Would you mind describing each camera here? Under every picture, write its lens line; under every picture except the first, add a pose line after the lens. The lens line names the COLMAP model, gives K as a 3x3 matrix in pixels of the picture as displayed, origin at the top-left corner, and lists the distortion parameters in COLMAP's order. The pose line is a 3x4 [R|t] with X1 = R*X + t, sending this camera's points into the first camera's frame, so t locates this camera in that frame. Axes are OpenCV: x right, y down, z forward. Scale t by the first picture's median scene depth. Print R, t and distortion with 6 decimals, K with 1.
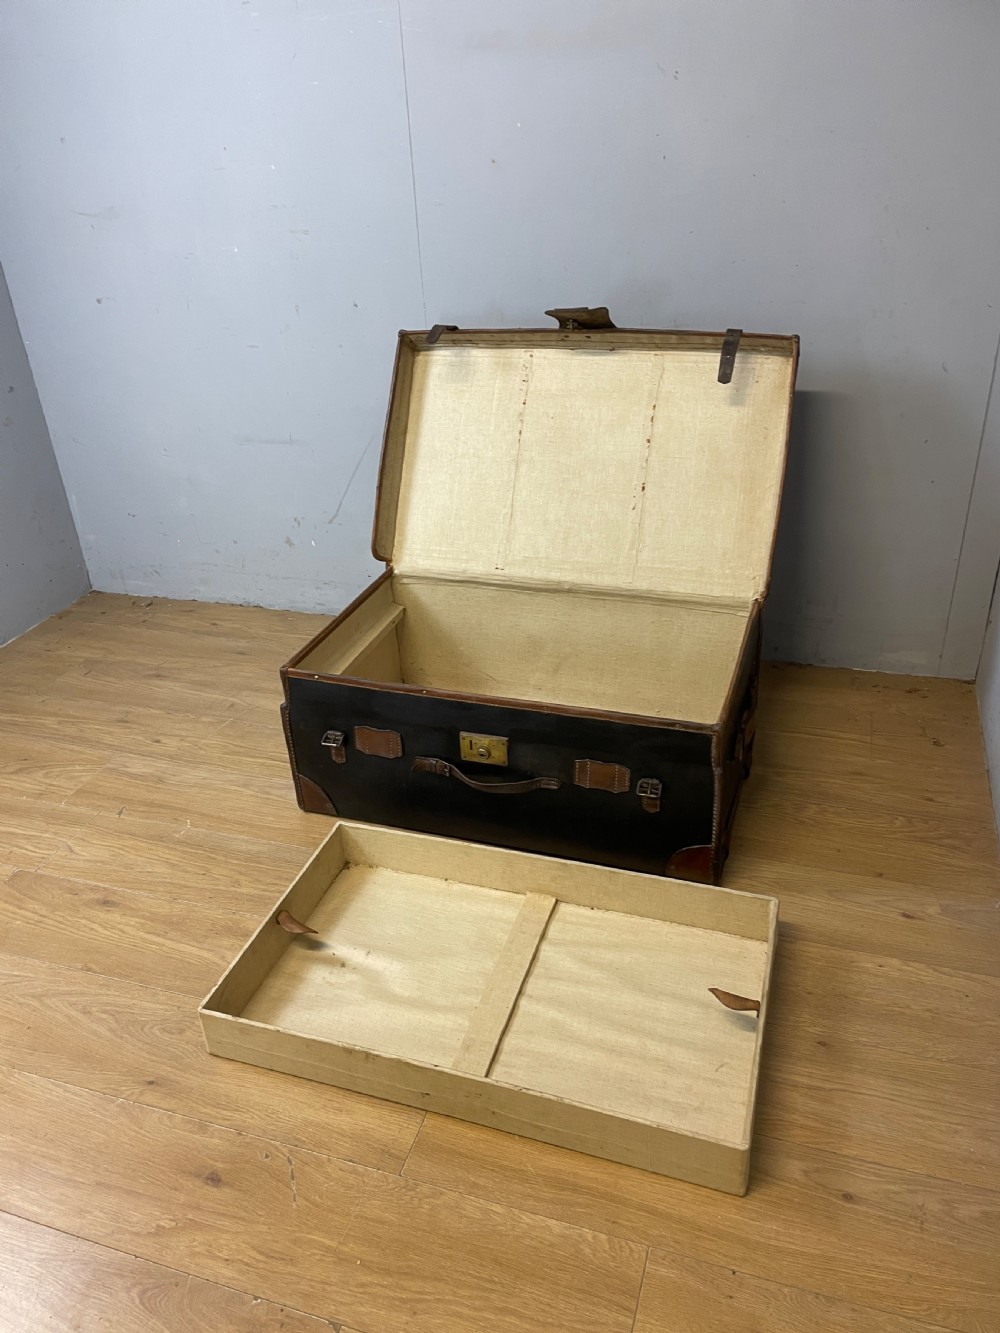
lens RADIAL K [[996.5, 0, 487.7], [0, 996.5, 672.3], [0, 0, 1]] dist [0.072202, -0.086944]
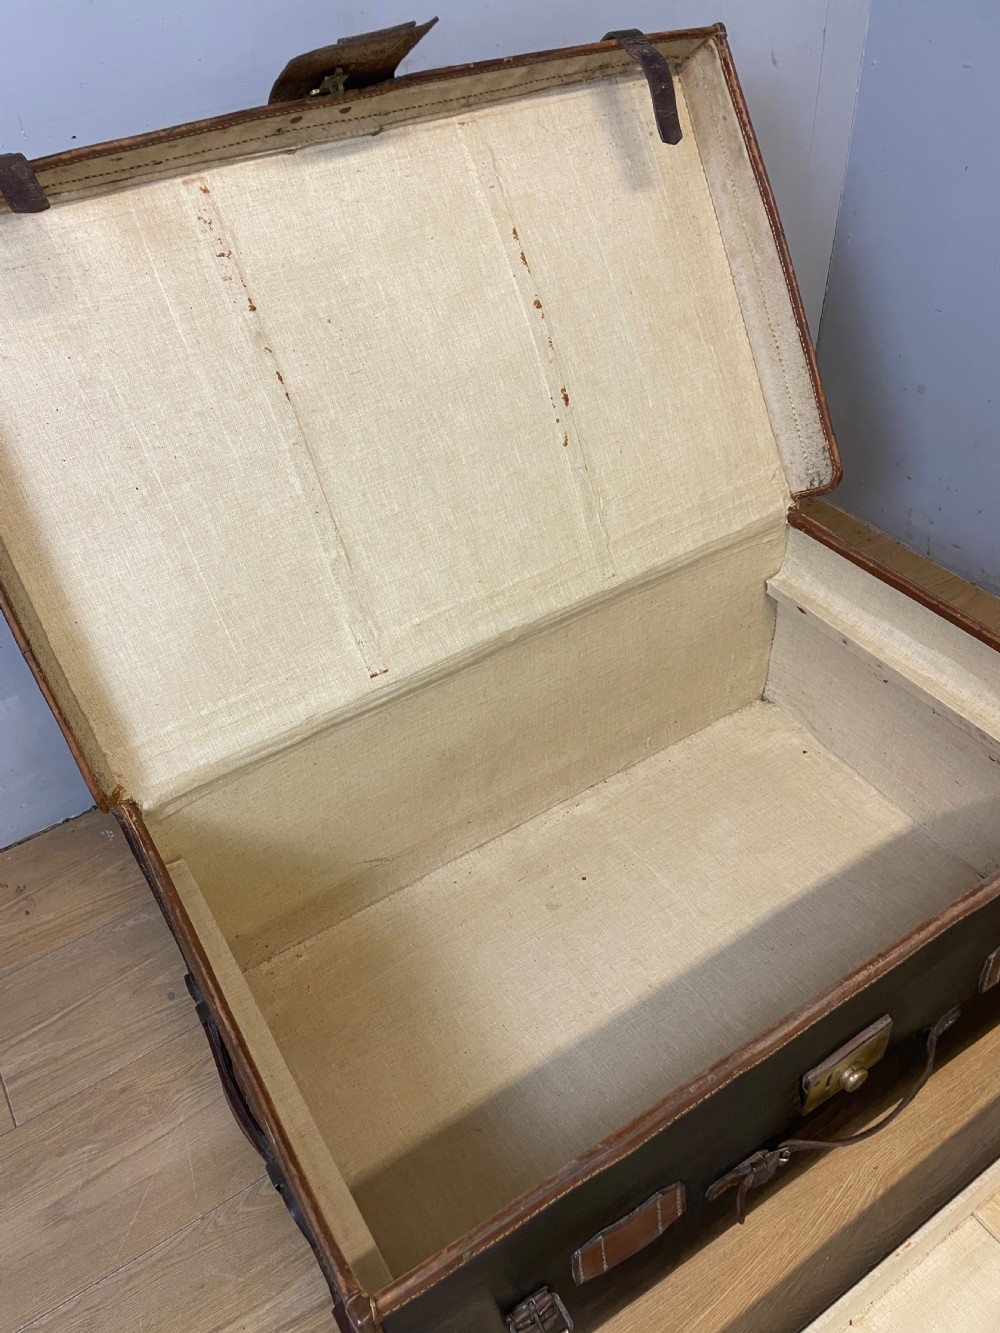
lens RADIAL K [[996.5, 0, 492.7], [0, 996.5, 661.4], [0, 0, 1]] dist [0.072202, -0.086944]
pose [[0.625551, -0.506515, 0.593404, -0.234571], [0.403878, 0.860989, 0.309161, -0.239326], [-0.667509, 0.046267, 0.743163, 0.648794]]
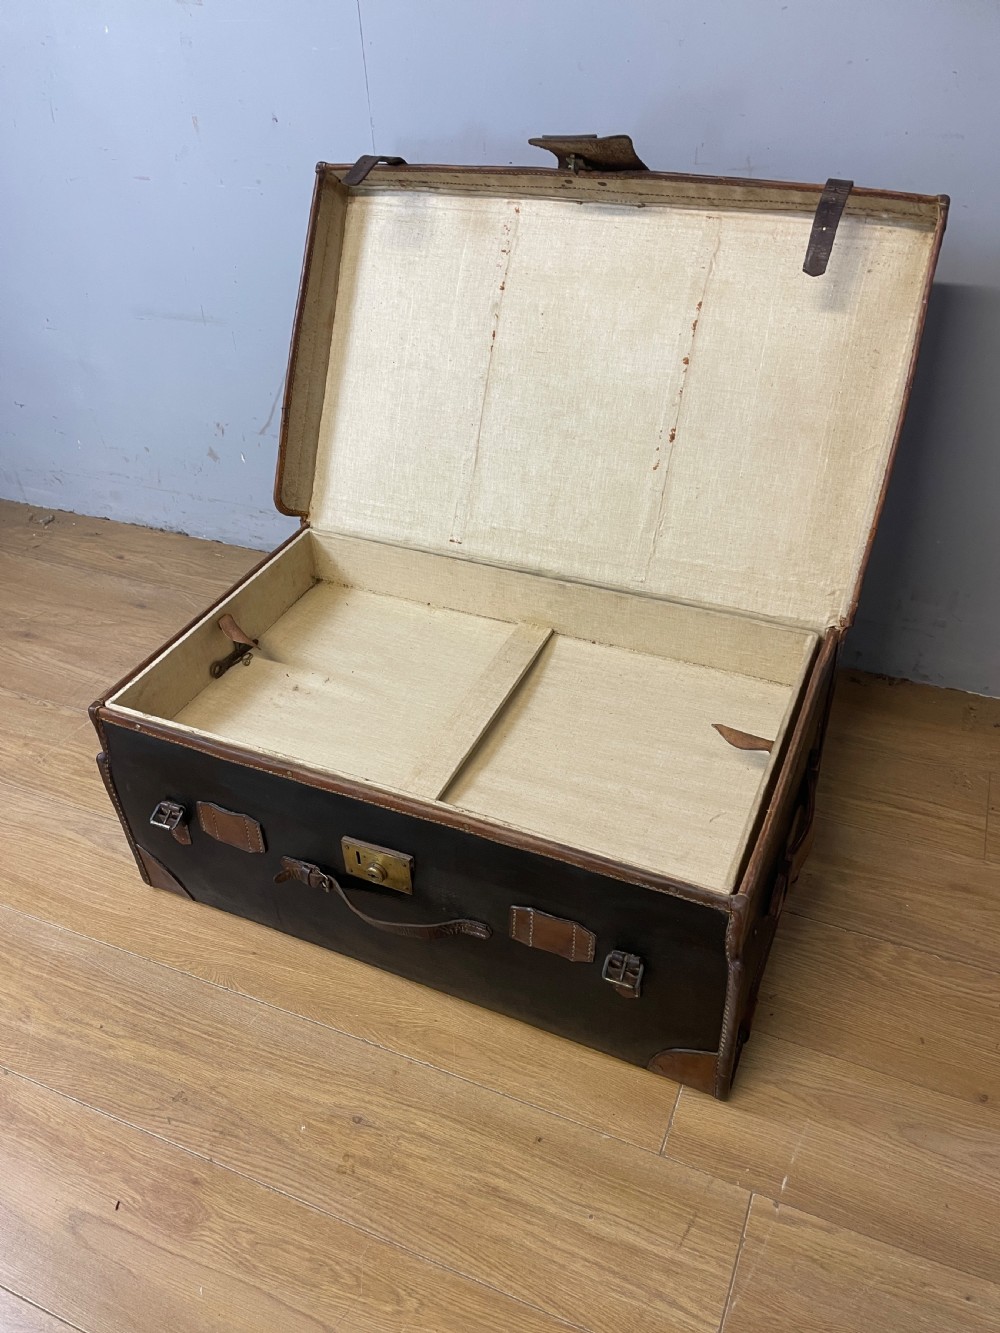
lens RADIAL K [[996.5, 0, 495.6], [0, 996.5, 670.9], [0, 0, 1]] dist [0.072202, -0.086944]
pose [[0.996611, 0.057283, -0.059034, 0.088042], [-0.047571, 0.986850, 0.154479, -0.128422], [0.067107, -0.151147, 0.986231, 0.329987]]
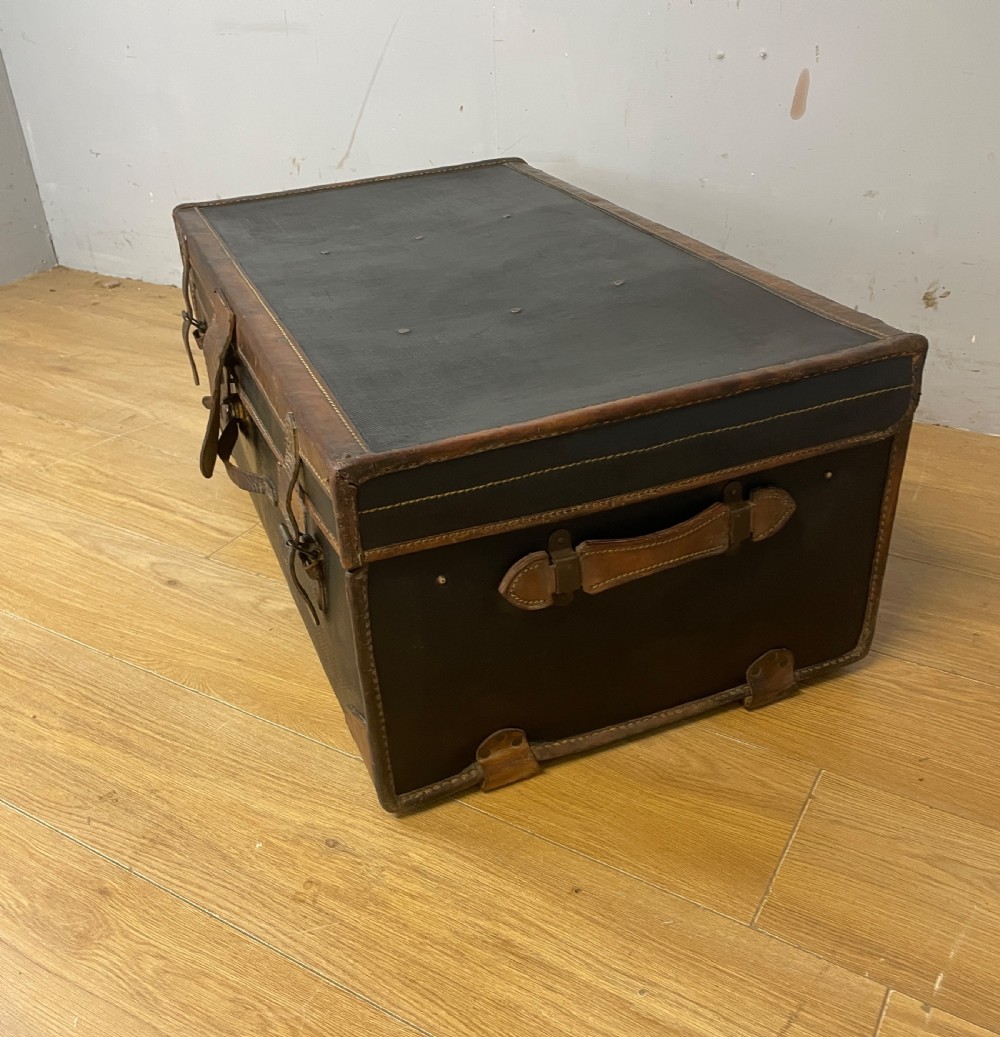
lens RADIAL K [[1000.1, 0, 496.6], [0, 1000.1, 563.5], [0, 0, 1]] dist [0.031144, 0.000000]
pose [[0.977869, 0.129773, -0.164109, 0.110372], [-0.116426, 0.989246, 0.088528, 0.048496], [0.173833, -0.067463, 0.982462, 0.455408]]
